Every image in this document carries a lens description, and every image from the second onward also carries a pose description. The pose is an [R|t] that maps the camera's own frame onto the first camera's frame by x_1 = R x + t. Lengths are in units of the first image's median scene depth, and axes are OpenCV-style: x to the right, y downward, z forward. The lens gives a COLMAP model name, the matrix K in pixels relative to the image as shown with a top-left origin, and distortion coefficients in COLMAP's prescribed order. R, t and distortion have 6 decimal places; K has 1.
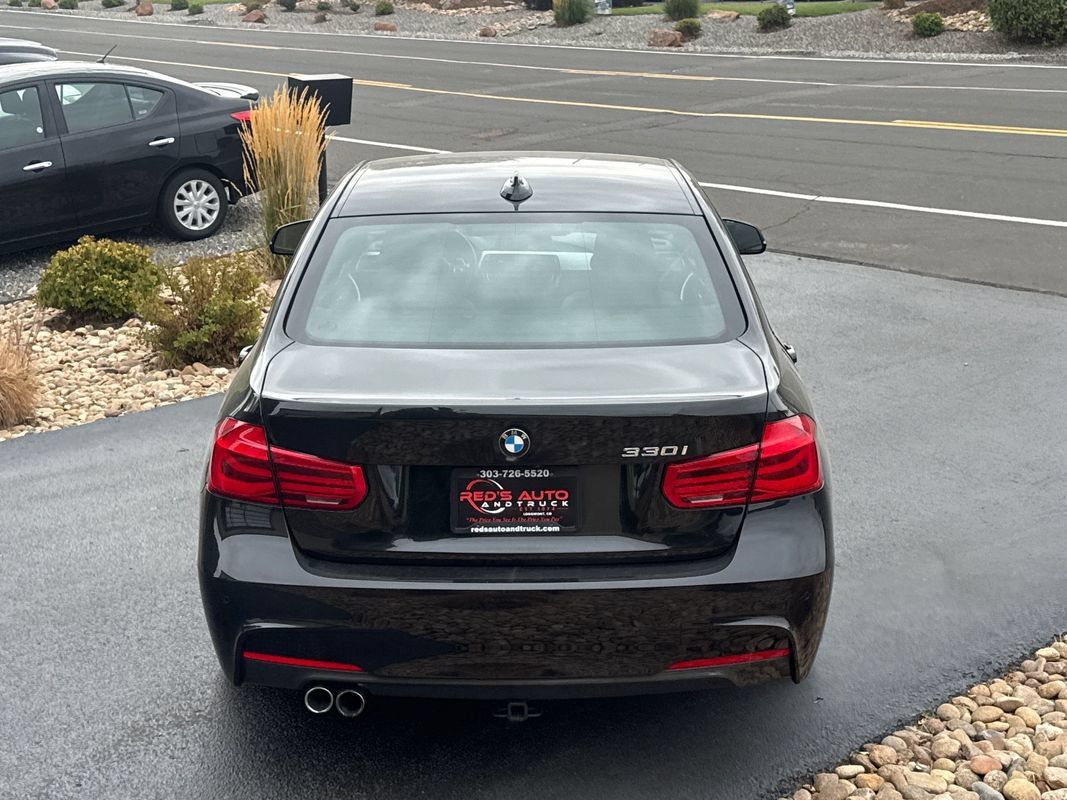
lens RADIAL K [[1620.0, 0, 513.6], [0, 1620.0, 399.3], [0, 0, 1]] dist [0.213171, -0.546528]
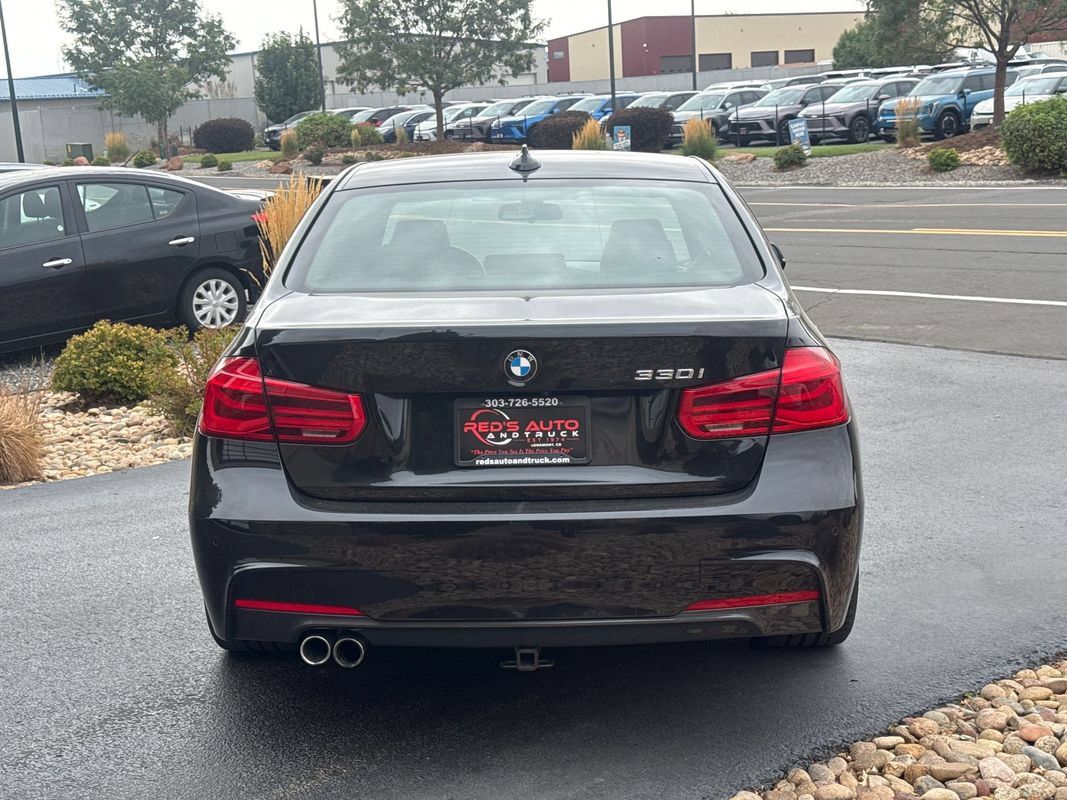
lens RADIAL K [[1615.9, 0, 510.8], [0, 1615.9, 397.6], [0, 0, 1]] dist [0.216296, -0.563603]
pose [[0.999794, -0.010320, -0.017453, 0.008792], [0.008348, 0.993953, -0.109484, 0.118404], [0.018477, 0.109316, 0.993835, 0.049857]]
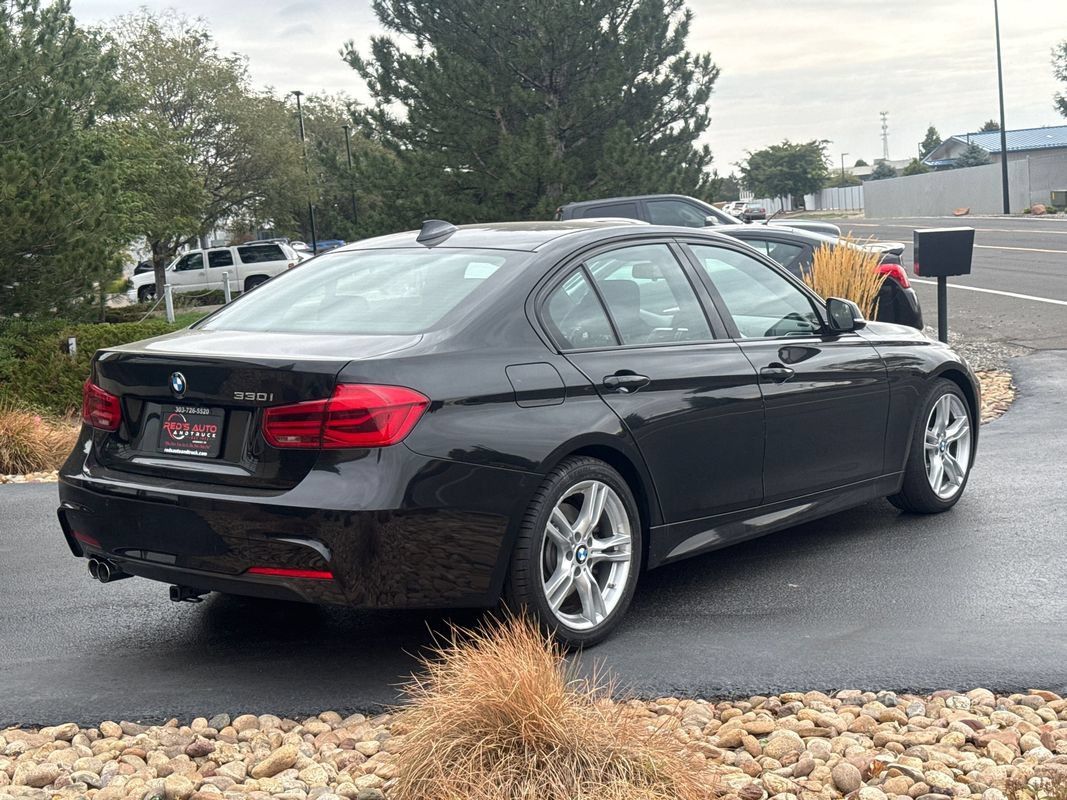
lens RADIAL K [[1620.0, 0, 513.6], [0, 1620.0, 399.3], [0, 0, 1]] dist [0.213171, -0.546528]
pose [[0.764245, 0.053867, -0.642673, 0.854080], [-0.142916, 0.985876, -0.087318, 0.093535], [0.628892, 0.158580, 0.761149, 0.122067]]
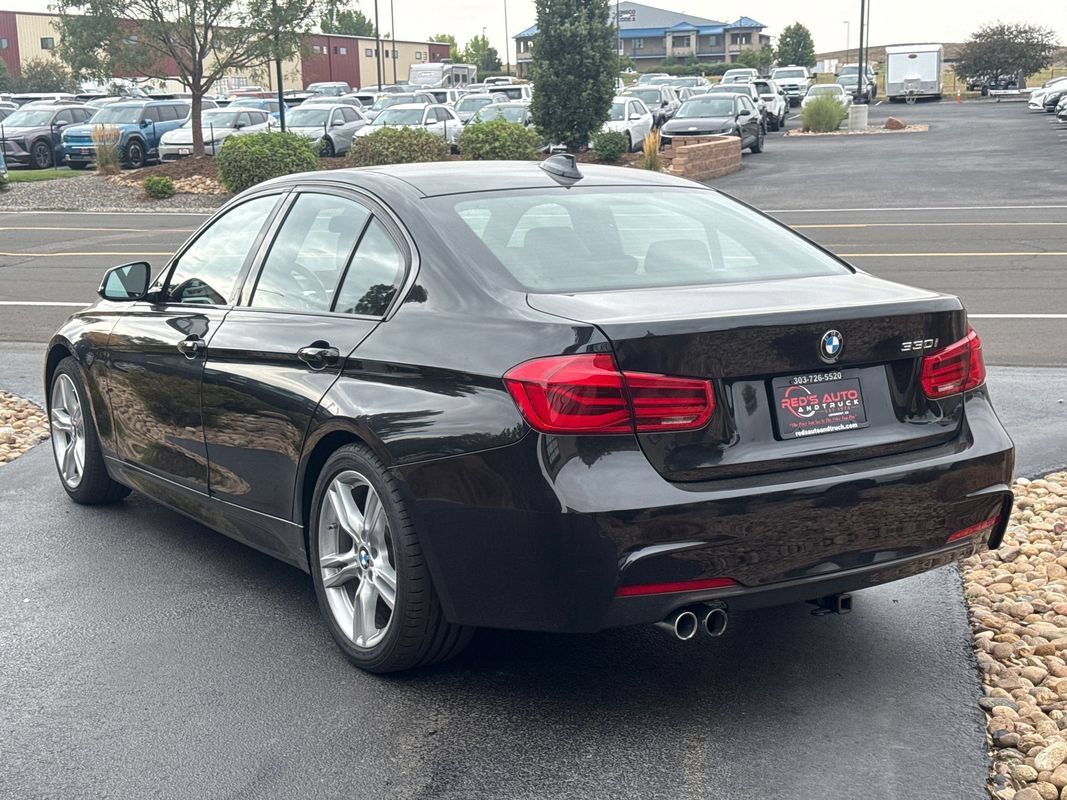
lens RADIAL K [[1598.6, 0, 592.2], [0, 1598.6, 403.0], [0, 0, 1]] dist [0.232003, -0.503145]
pose [[0.812119, -0.085345, 0.577217, -0.590434], [0.154328, 0.985434, -0.071431, 0.092629], [-0.562713, 0.147091, 0.813461, 0.184639]]
